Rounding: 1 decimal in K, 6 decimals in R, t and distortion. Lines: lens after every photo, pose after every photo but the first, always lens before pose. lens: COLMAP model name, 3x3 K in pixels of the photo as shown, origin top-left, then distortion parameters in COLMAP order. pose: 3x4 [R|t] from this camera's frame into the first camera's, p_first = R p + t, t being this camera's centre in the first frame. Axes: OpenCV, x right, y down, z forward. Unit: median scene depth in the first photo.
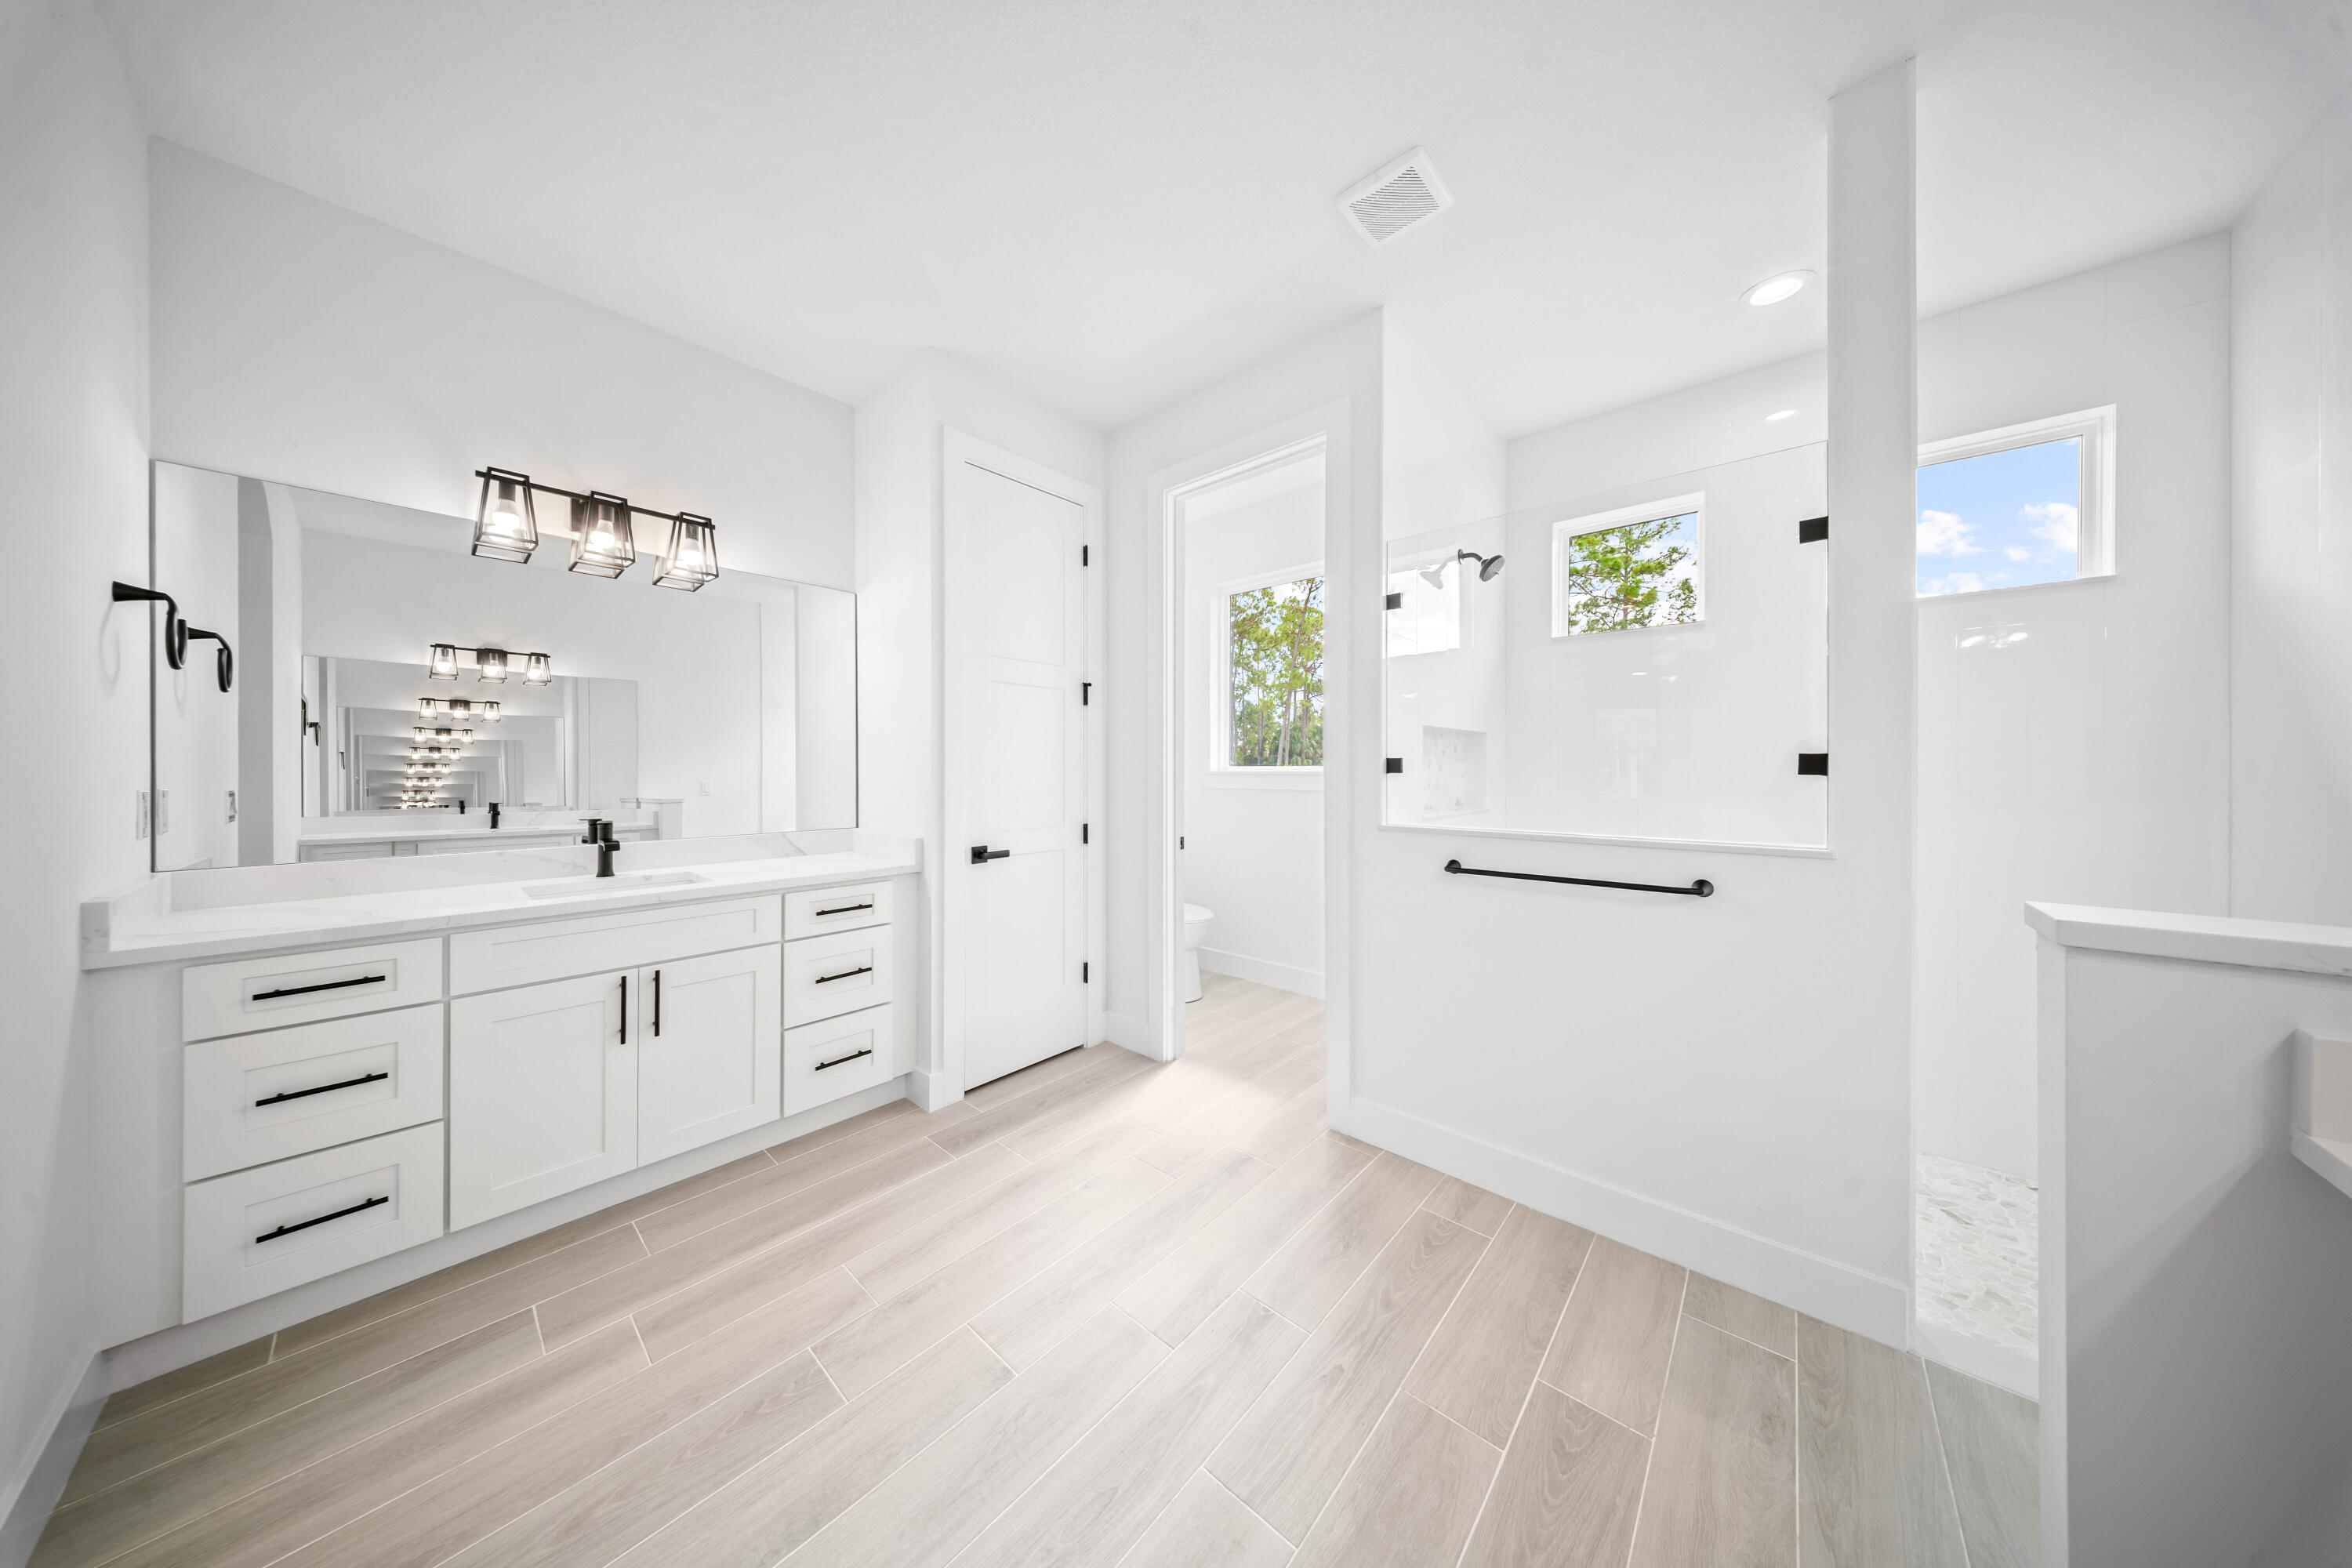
lens RADIAL K [[685.0, 0, 1166.7], [0, 685.0, 760.1], [0, 0, 1]] dist [0.006640, -0.000006]
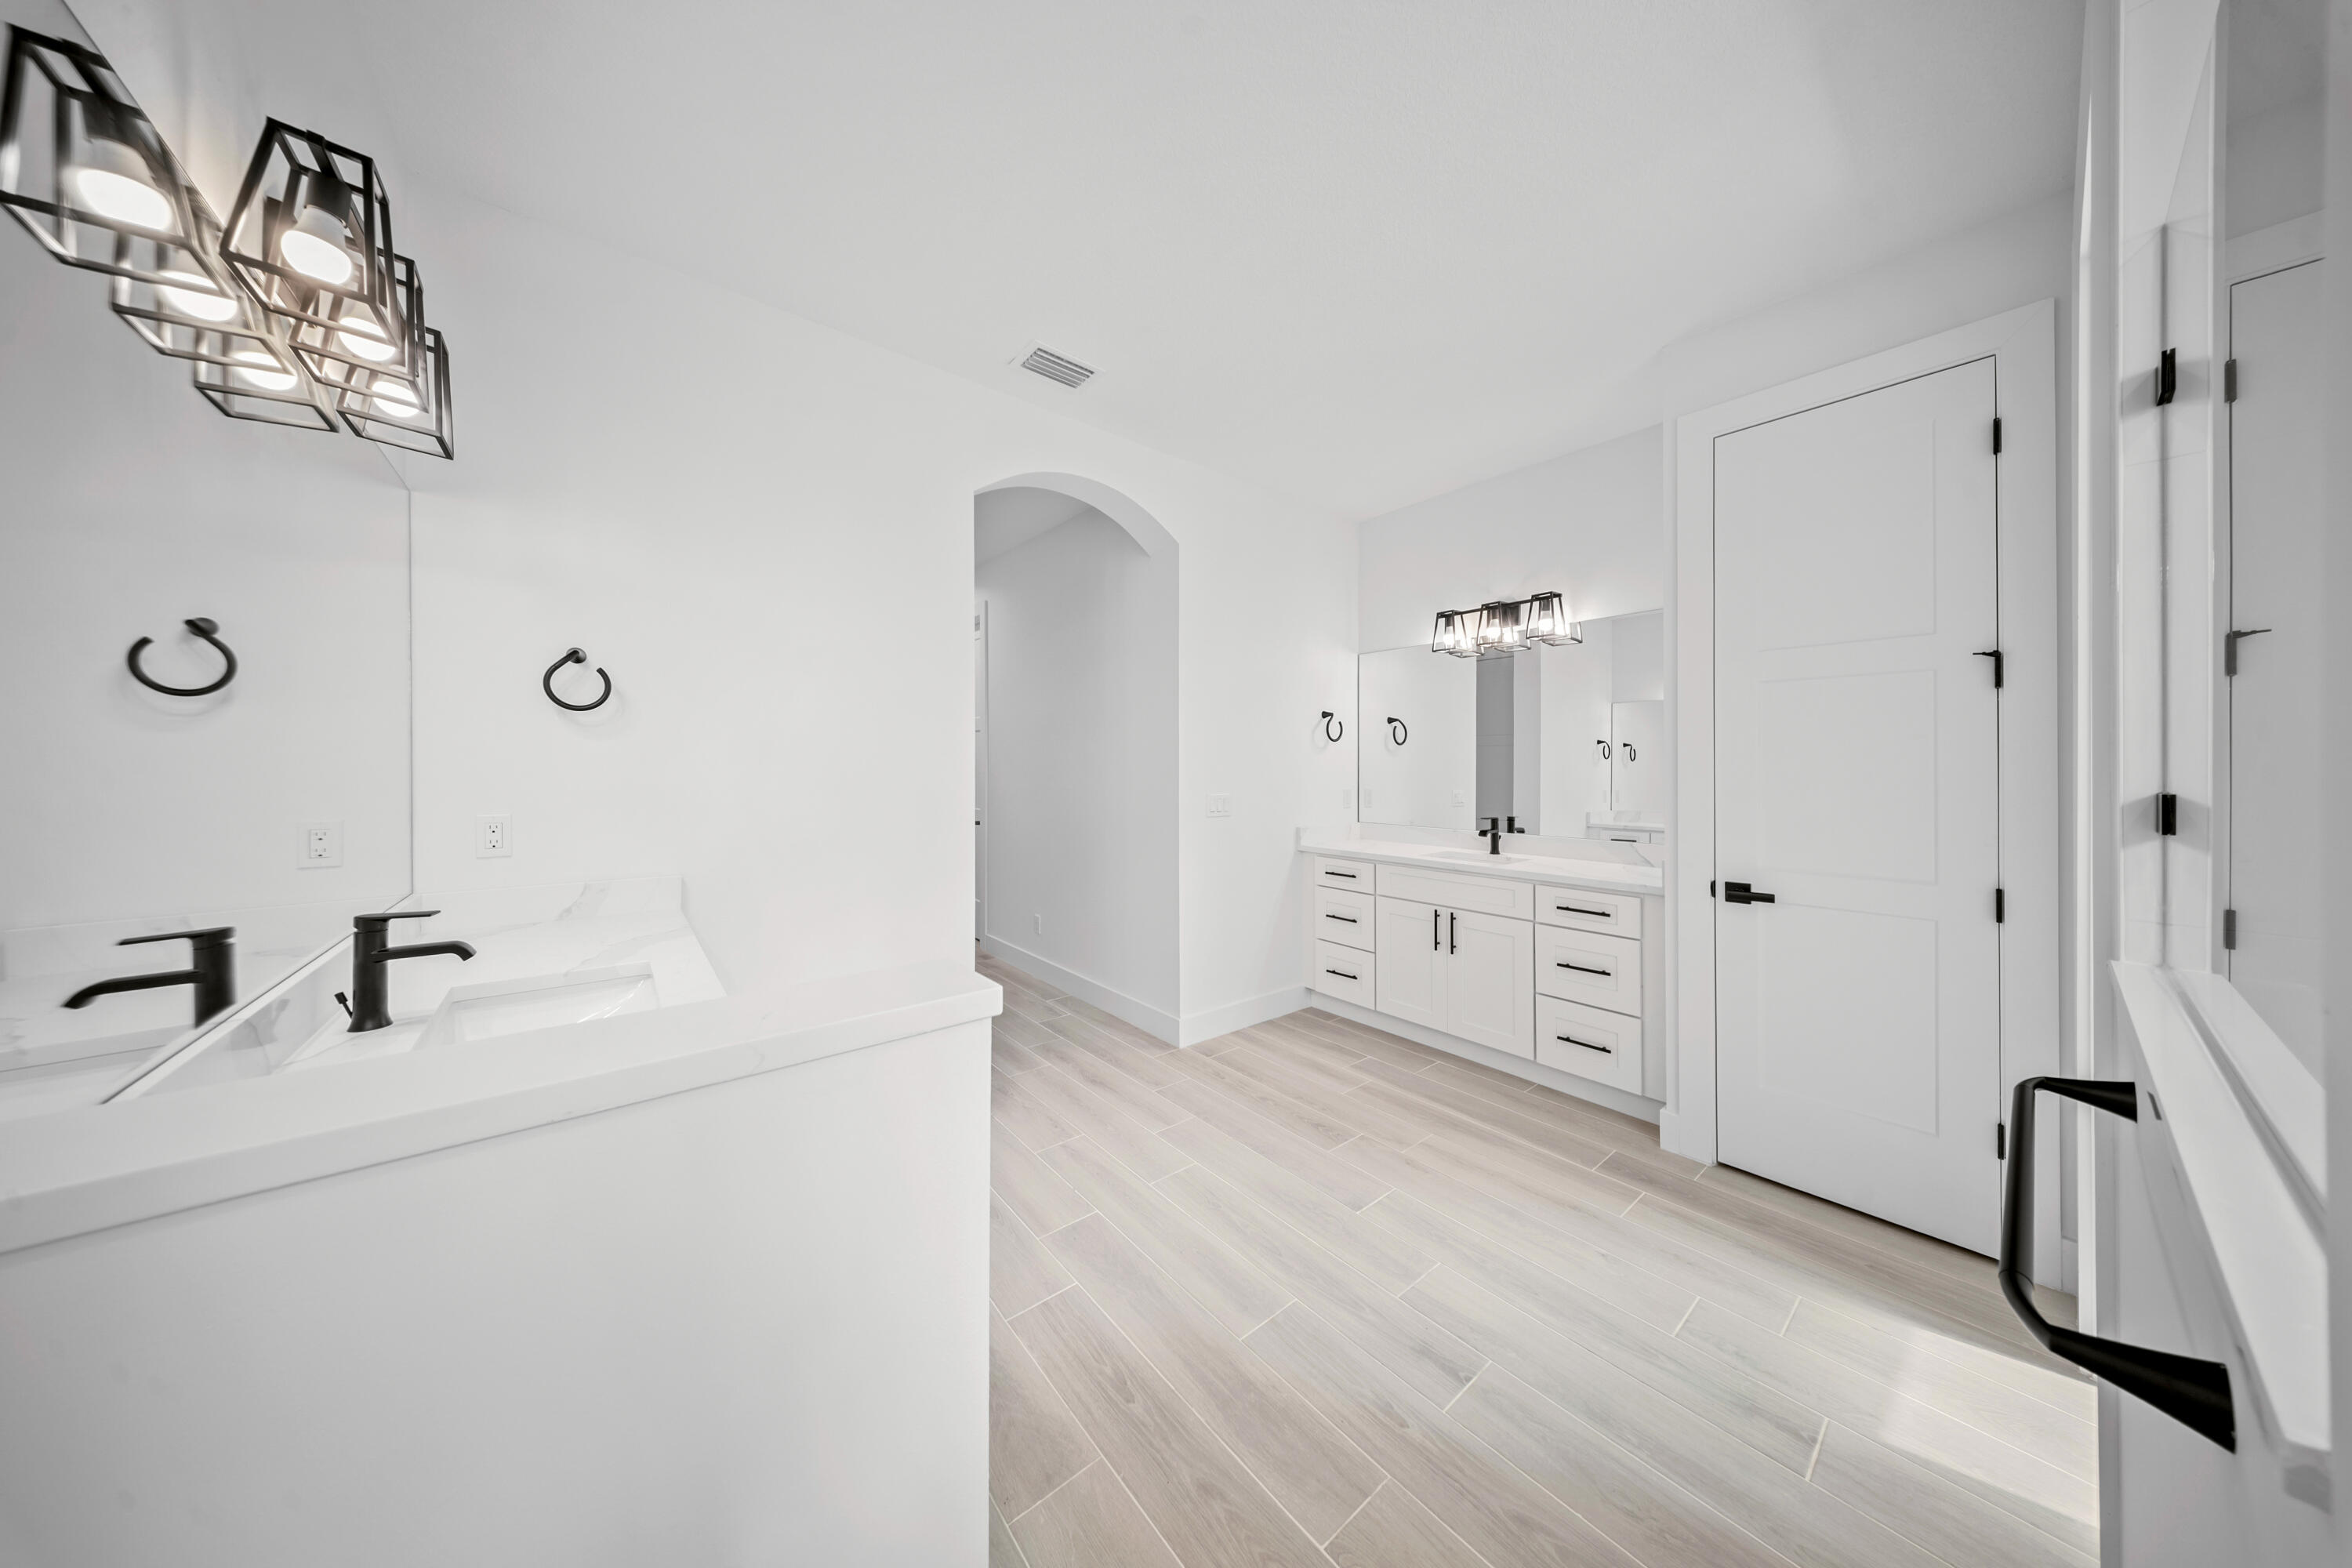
lens RADIAL K [[695.5, 0, 1172.5], [0, 695.5, 771.5], [0, 0, 1]] dist [0.001222, 0.000013]
pose [[-0.145648, 0.000611, -0.989336, 0.870781], [0.001810, 0.999998, 0.000351, -0.014889], [0.989335, -0.001740, -0.145649, 0.574478]]
